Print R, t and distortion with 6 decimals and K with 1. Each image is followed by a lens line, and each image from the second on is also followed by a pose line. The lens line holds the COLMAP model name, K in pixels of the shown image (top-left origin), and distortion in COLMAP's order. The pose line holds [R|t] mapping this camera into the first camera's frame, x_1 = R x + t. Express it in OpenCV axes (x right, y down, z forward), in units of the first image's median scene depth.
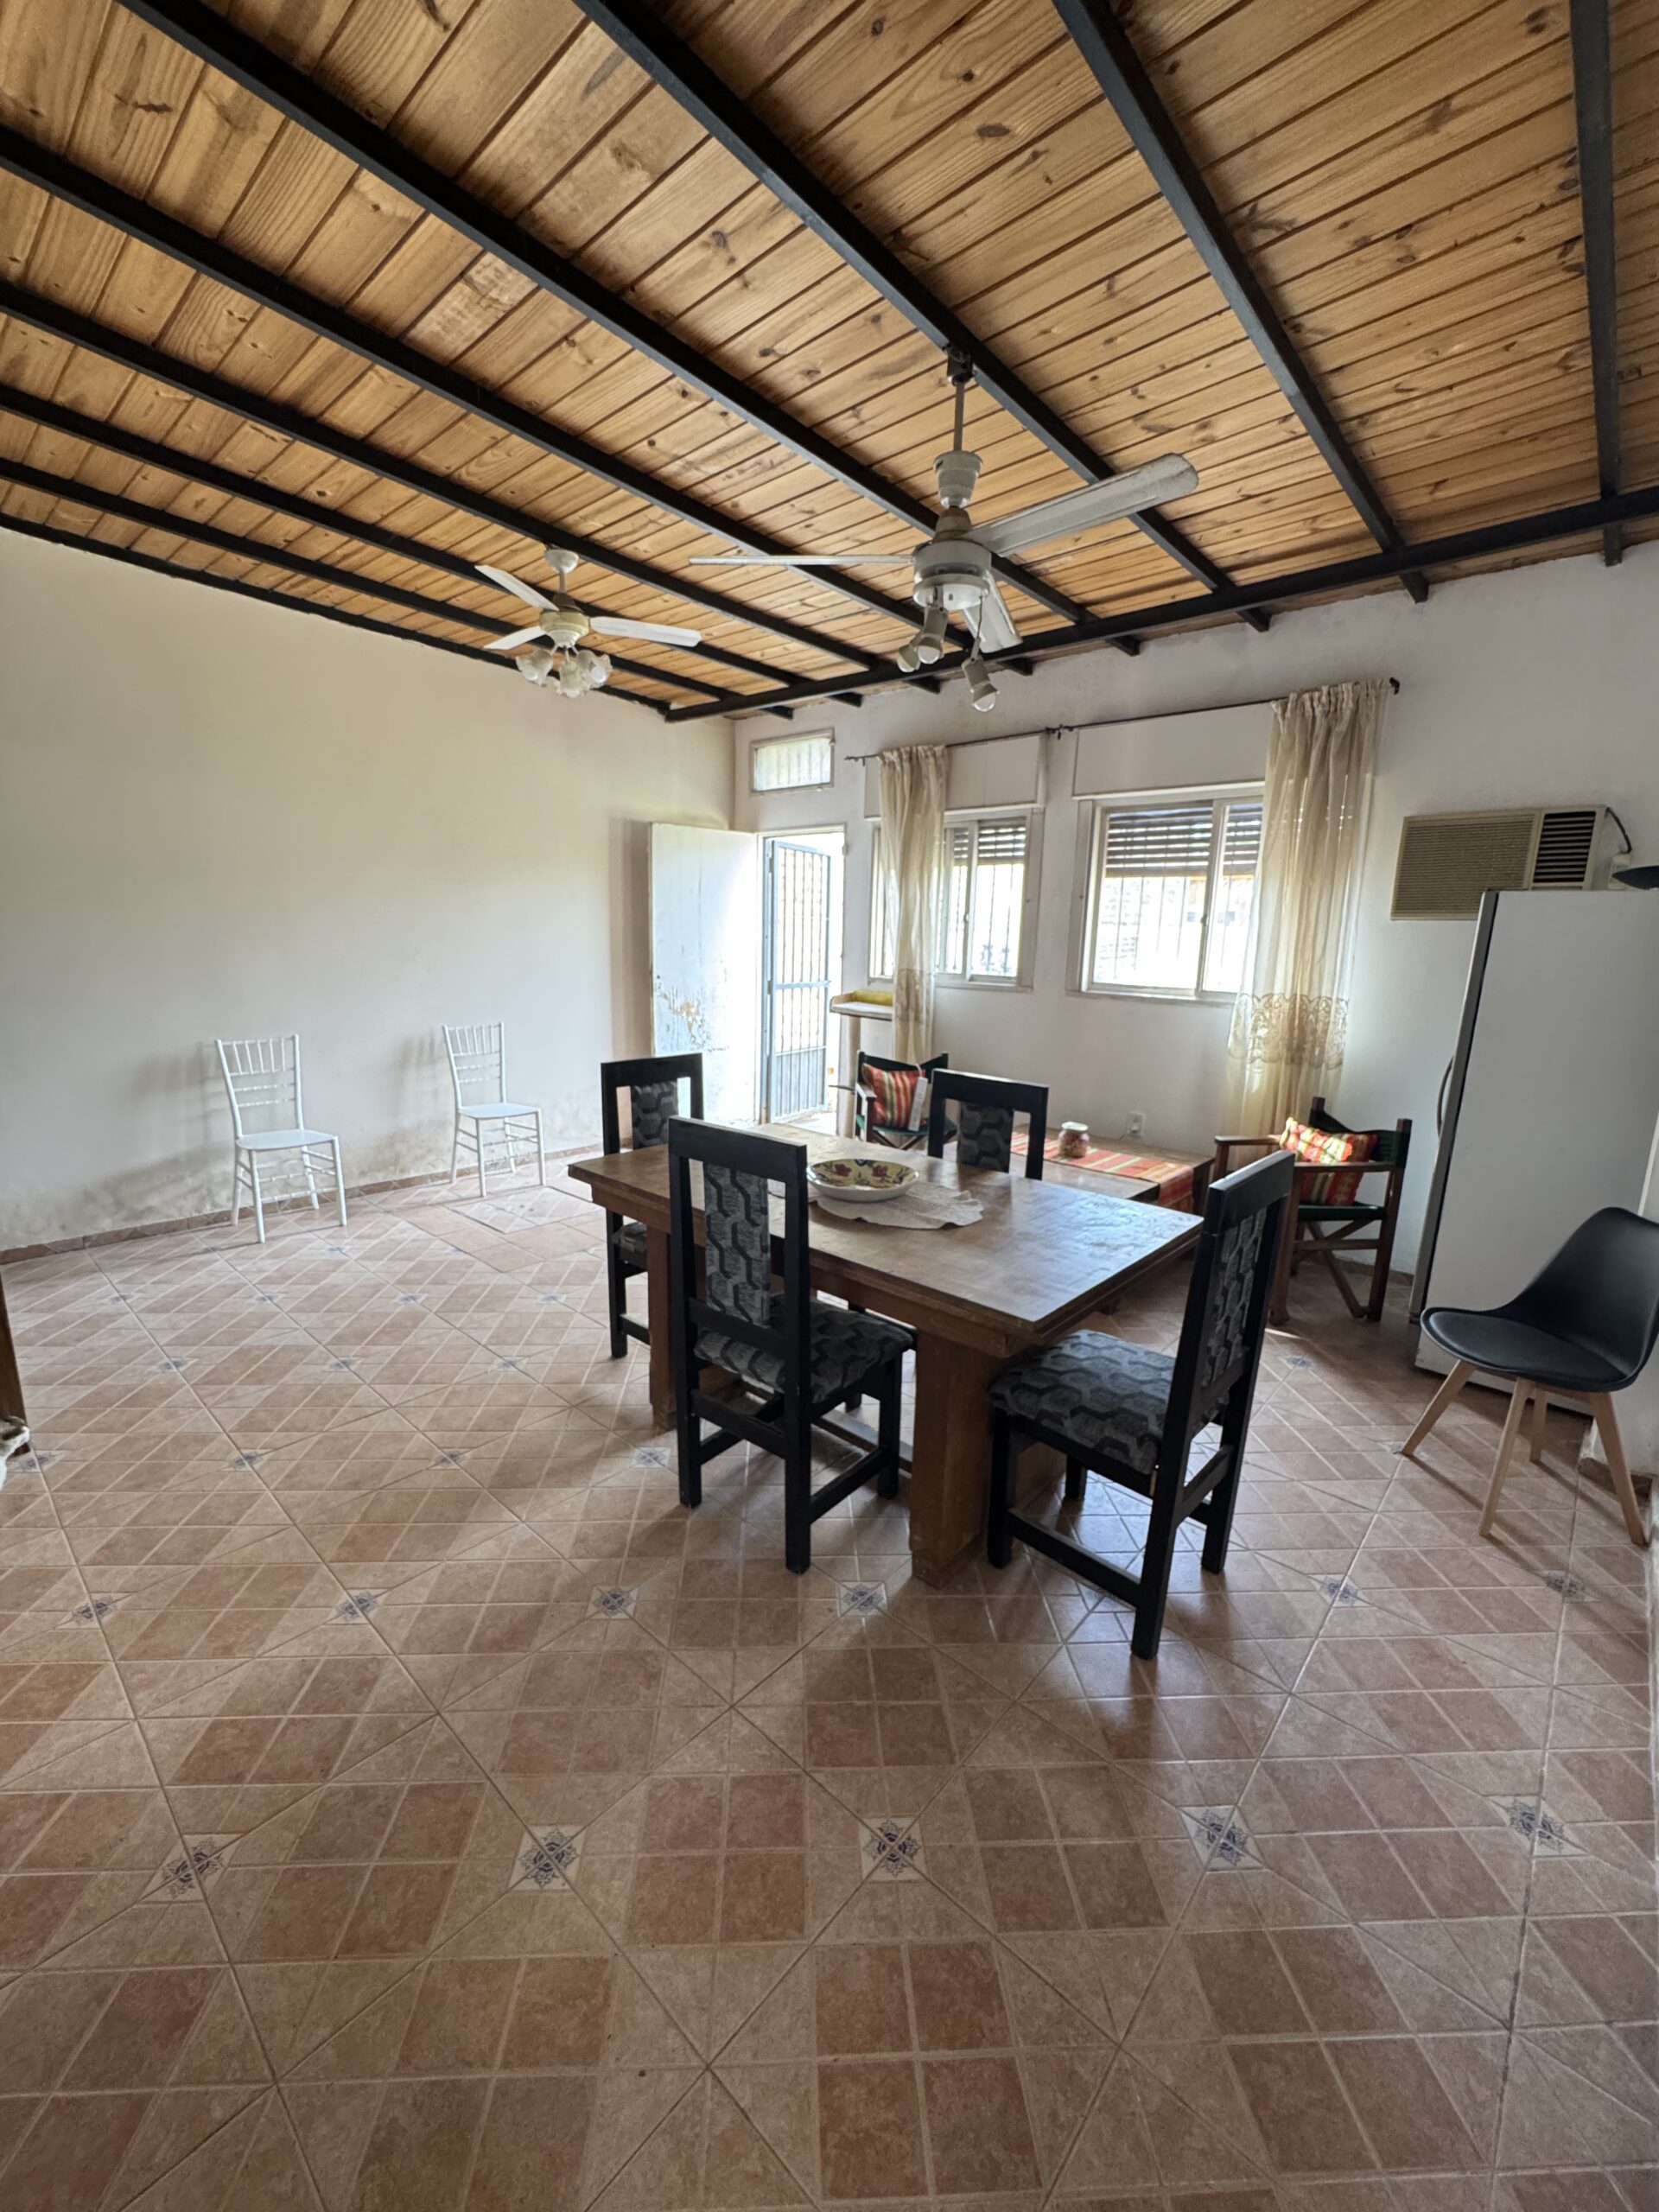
lens RADIAL K [[886.2, 0, 867.6], [0, 886.2, 1115.6], [0, 0, 1]] dist [-0.004751, 0.000882]
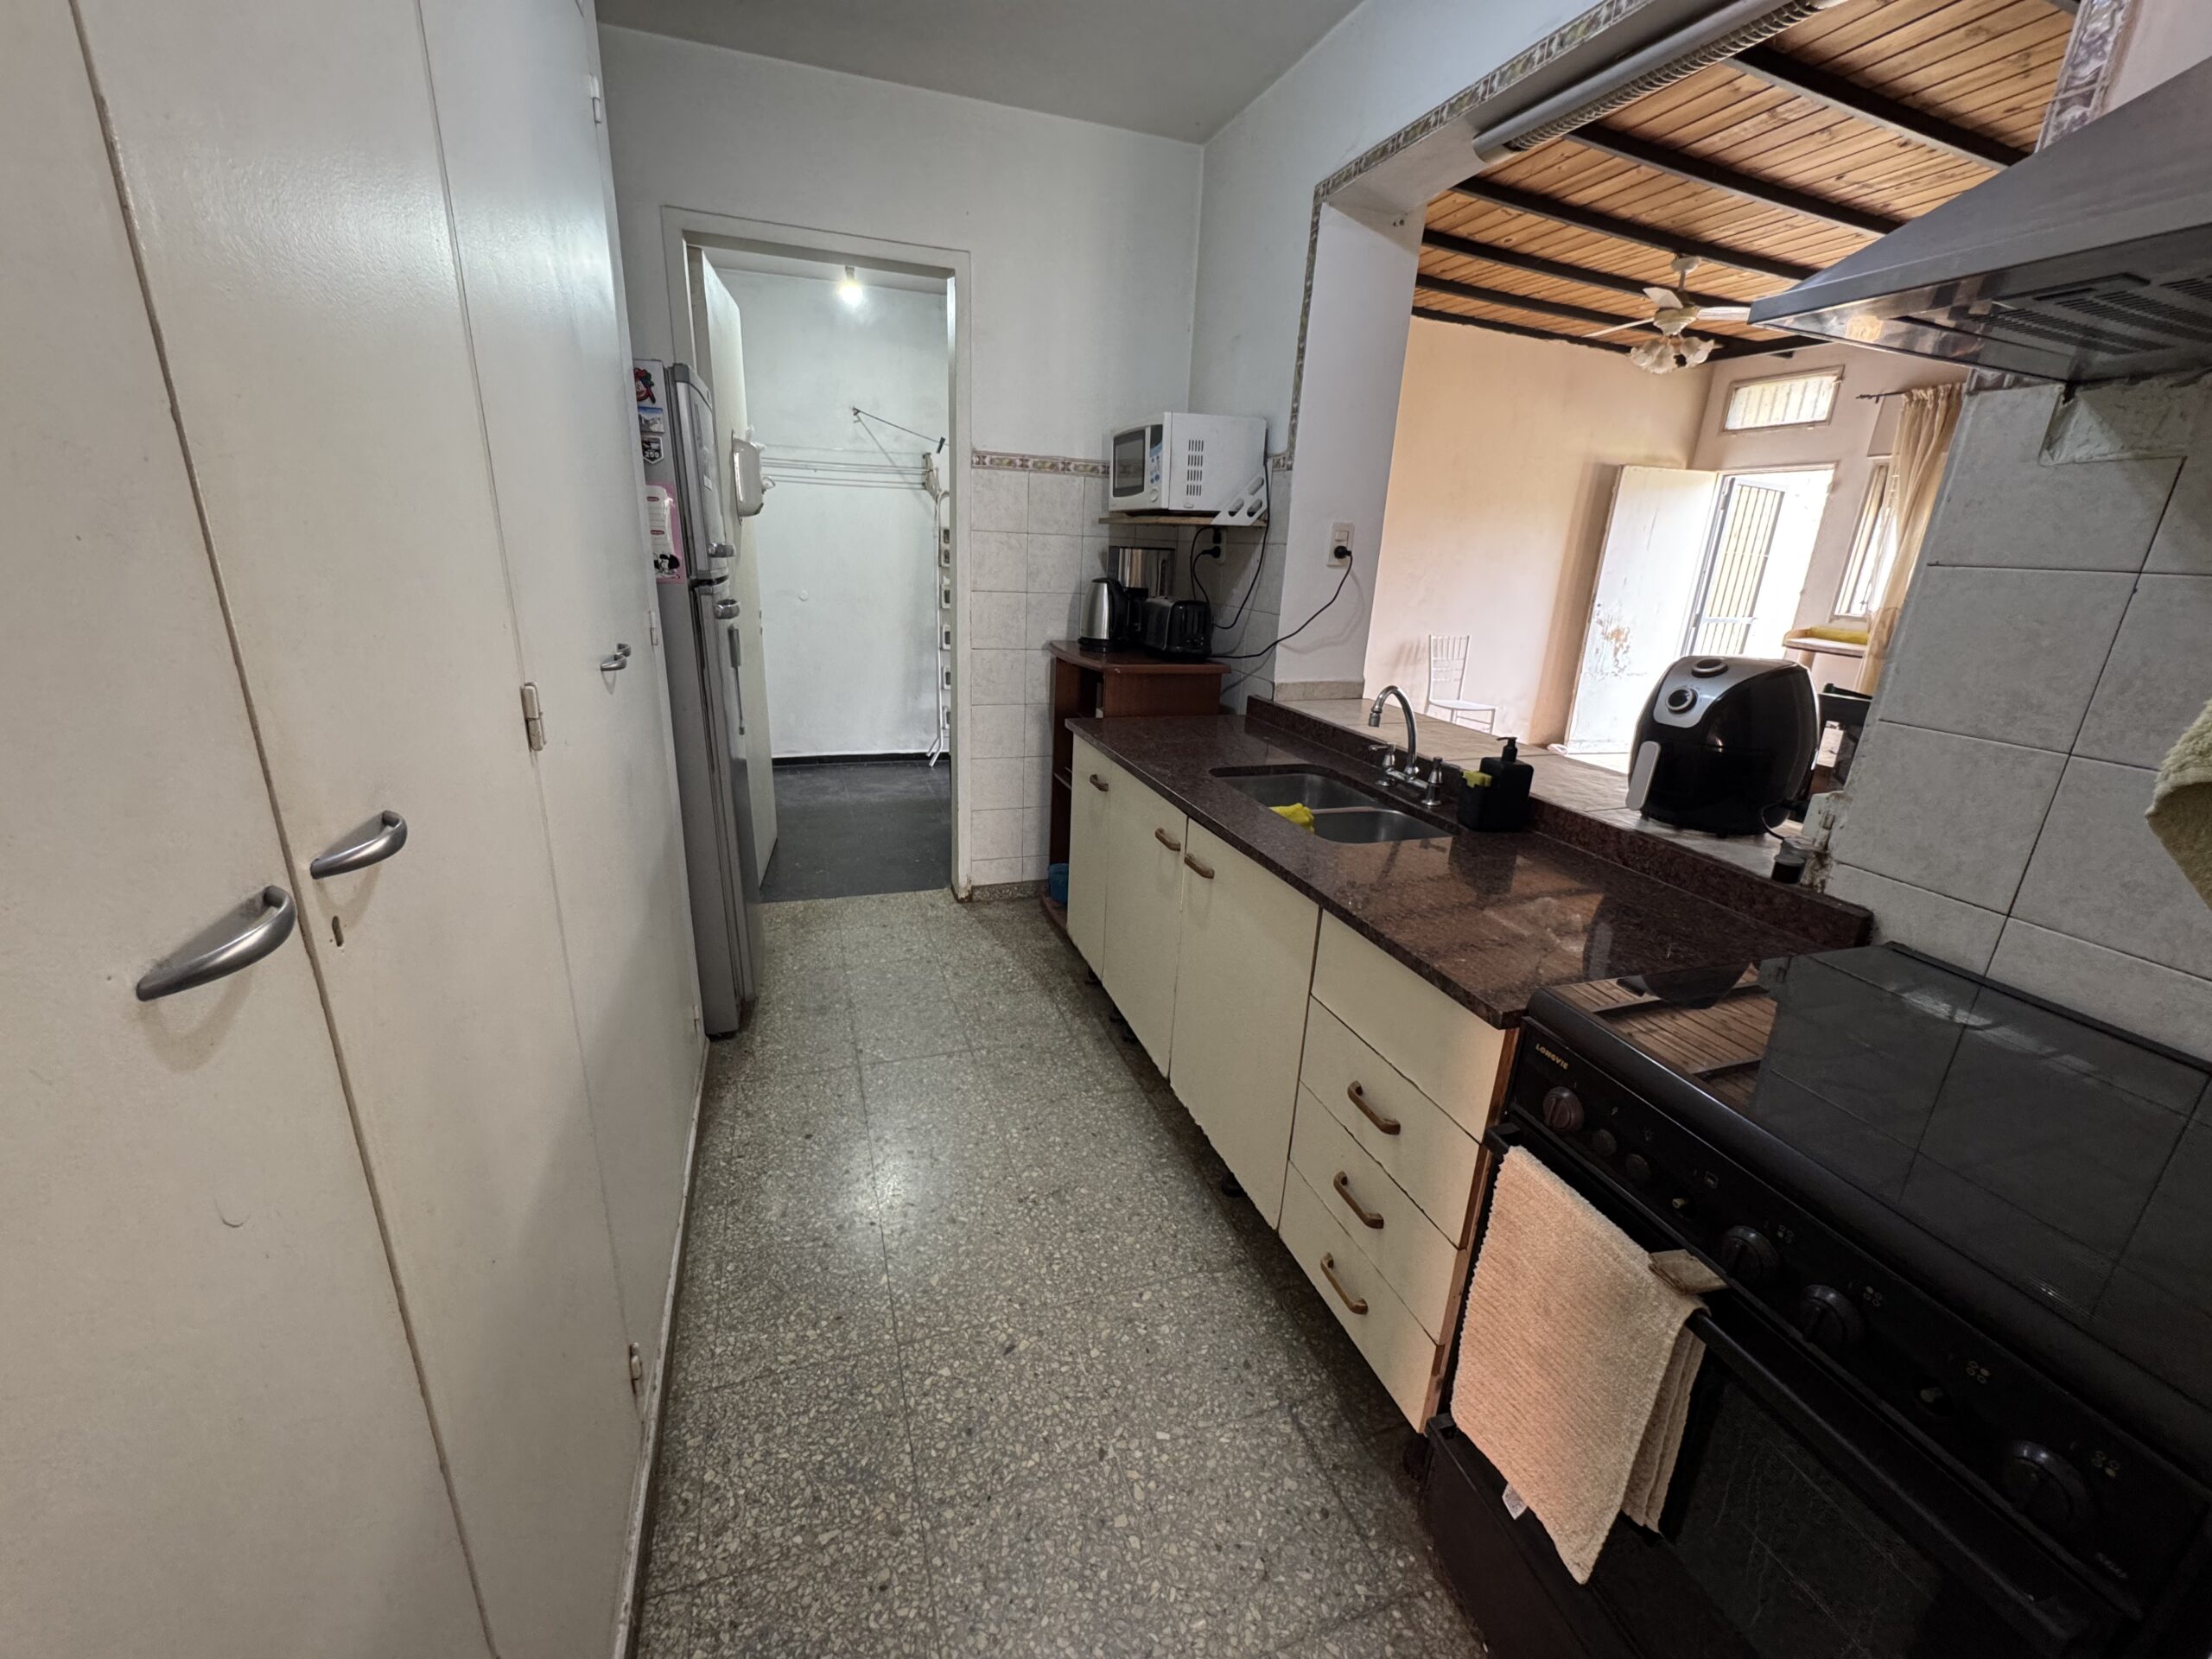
lens RADIAL K [[886.2, 0, 1117.4], [0, 886.2, 841.3], [0, 0, 1]] dist [-0.004751, 0.000882]
pose [[0.861957, 0.171305, -0.477164, -0.339562], [-0.122146, 0.983630, 0.132483, 0.132617], [0.492048, -0.055911, 0.868771, -0.614716]]
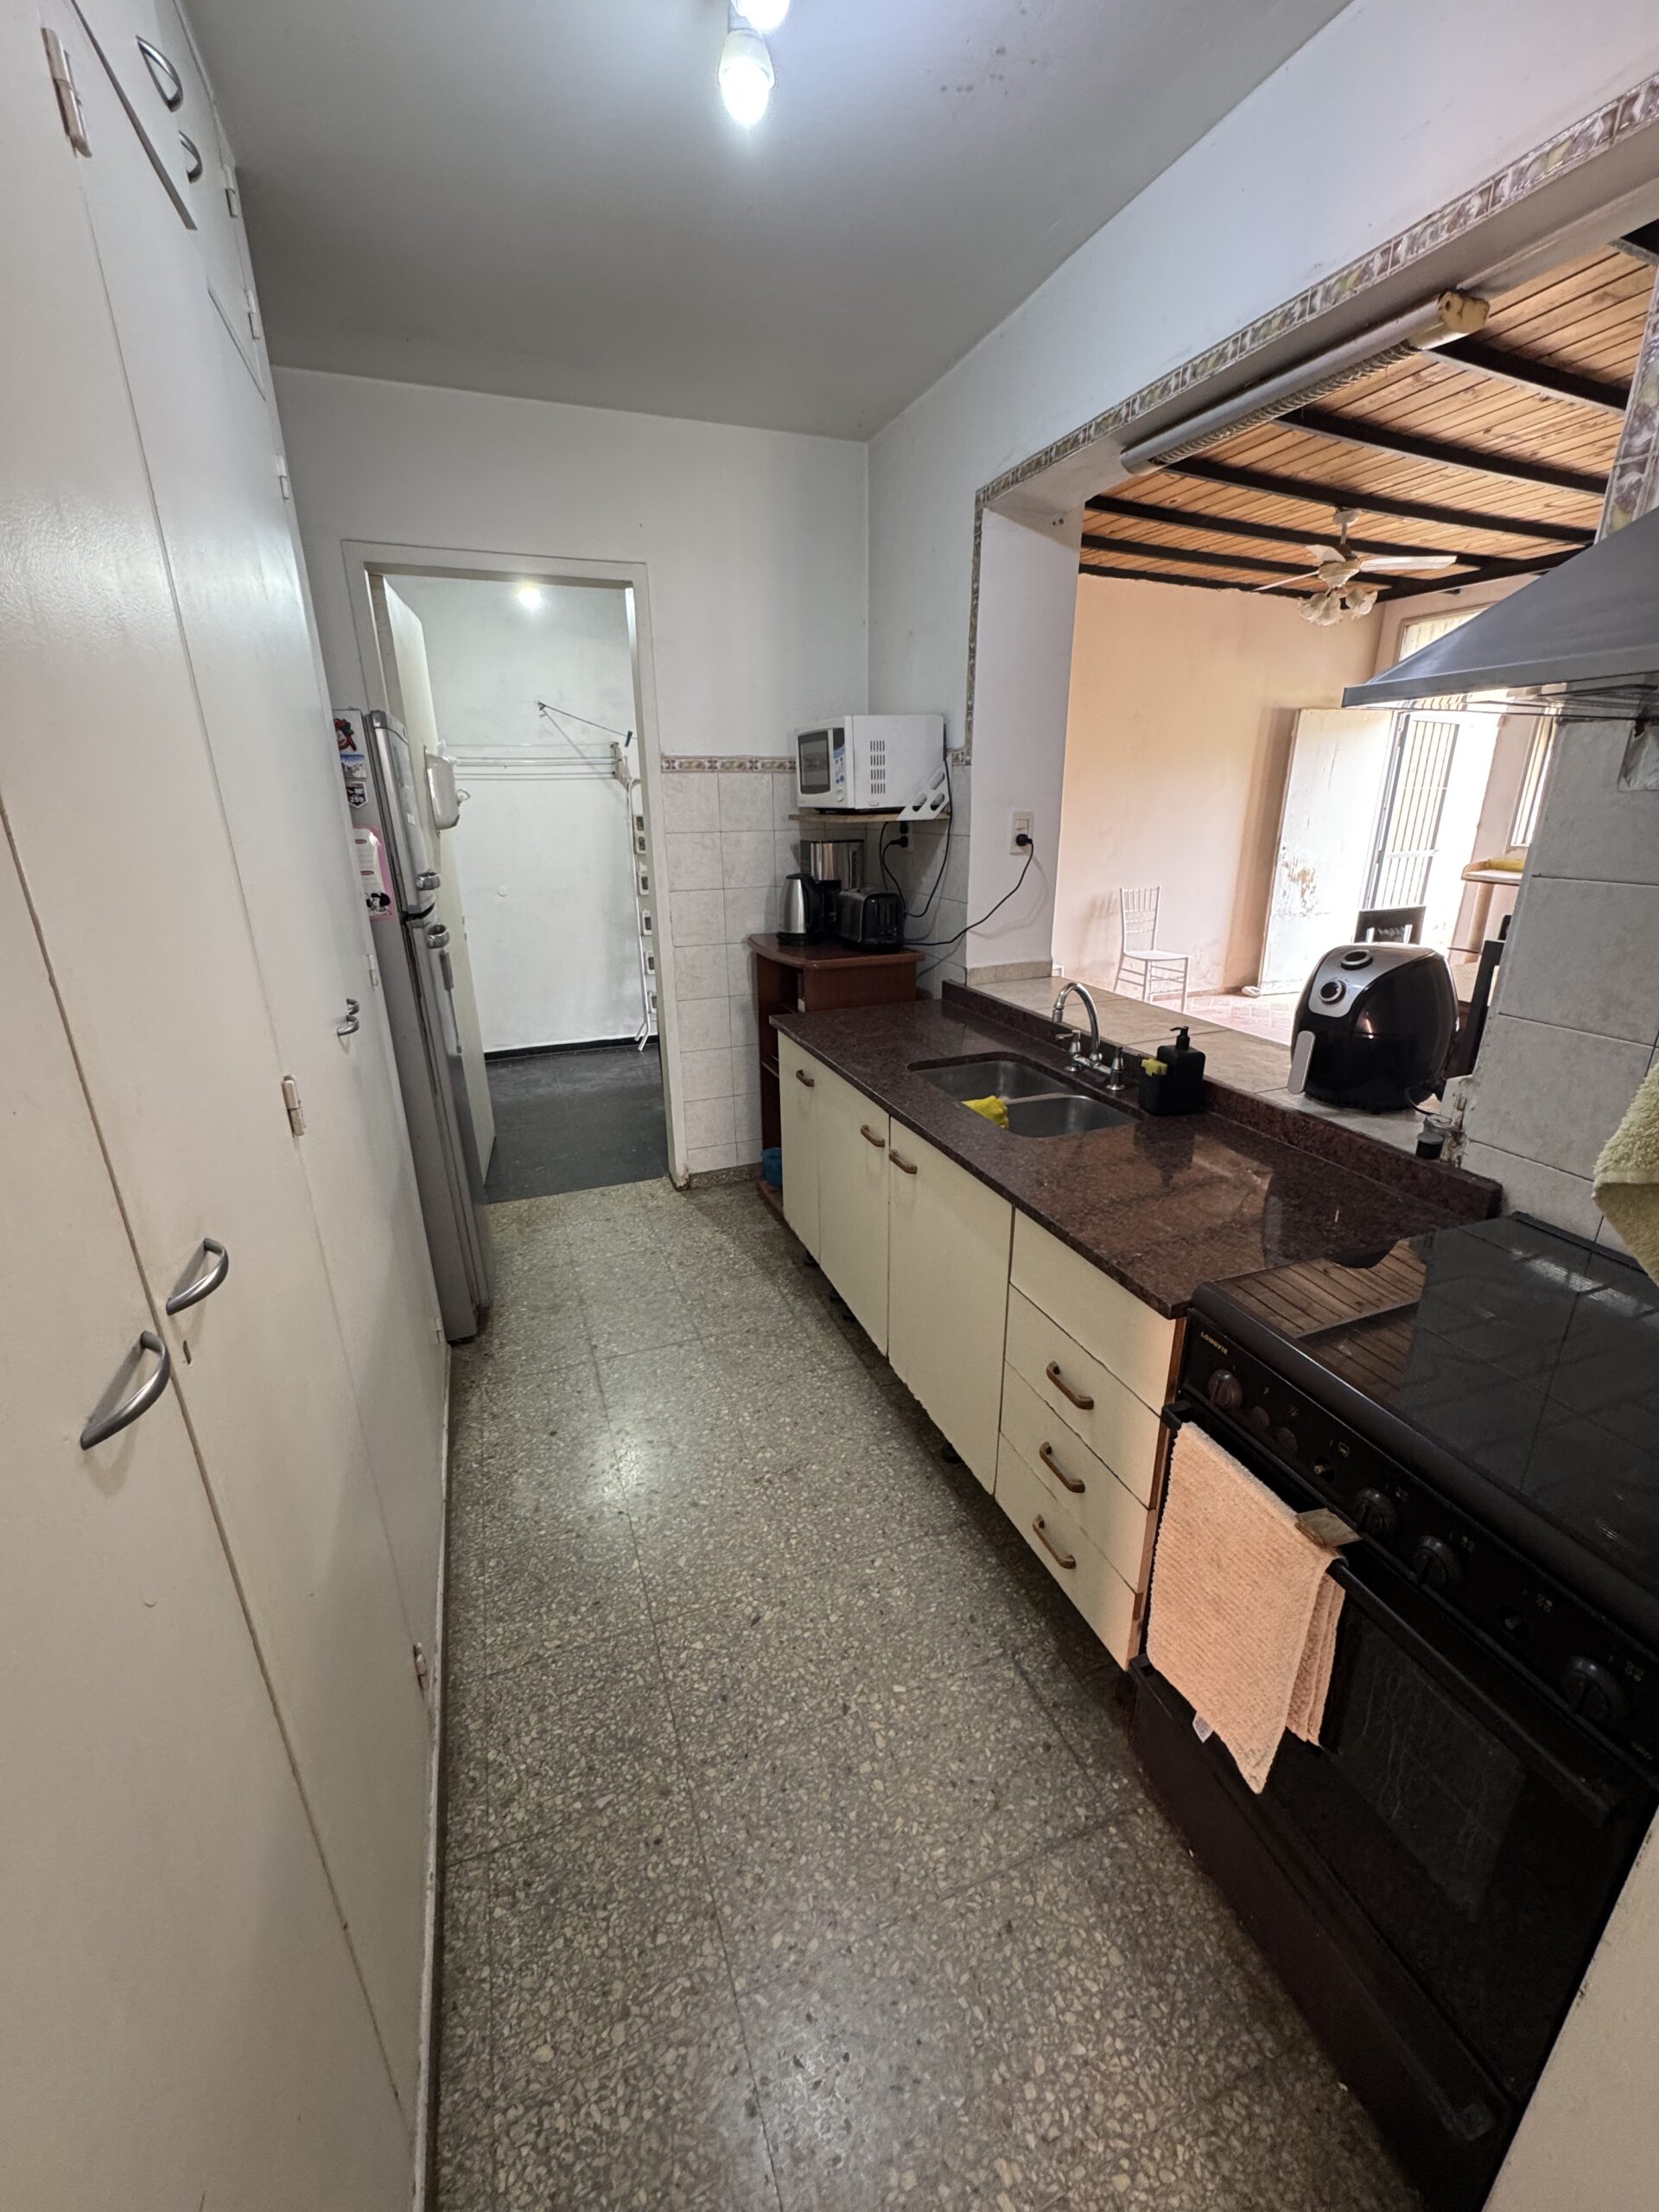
lens RADIAL K [[886.2, 0, 843.7], [0, 886.2, 1117.8], [0, 0, 1]] dist [-0.004751, 0.000882]
pose [[0.878989, 0.128061, -0.459324, -0.321290], [-0.061751, 0.985722, 0.156651, 0.091294], [0.472826, -0.109331, 0.874347, -0.646596]]
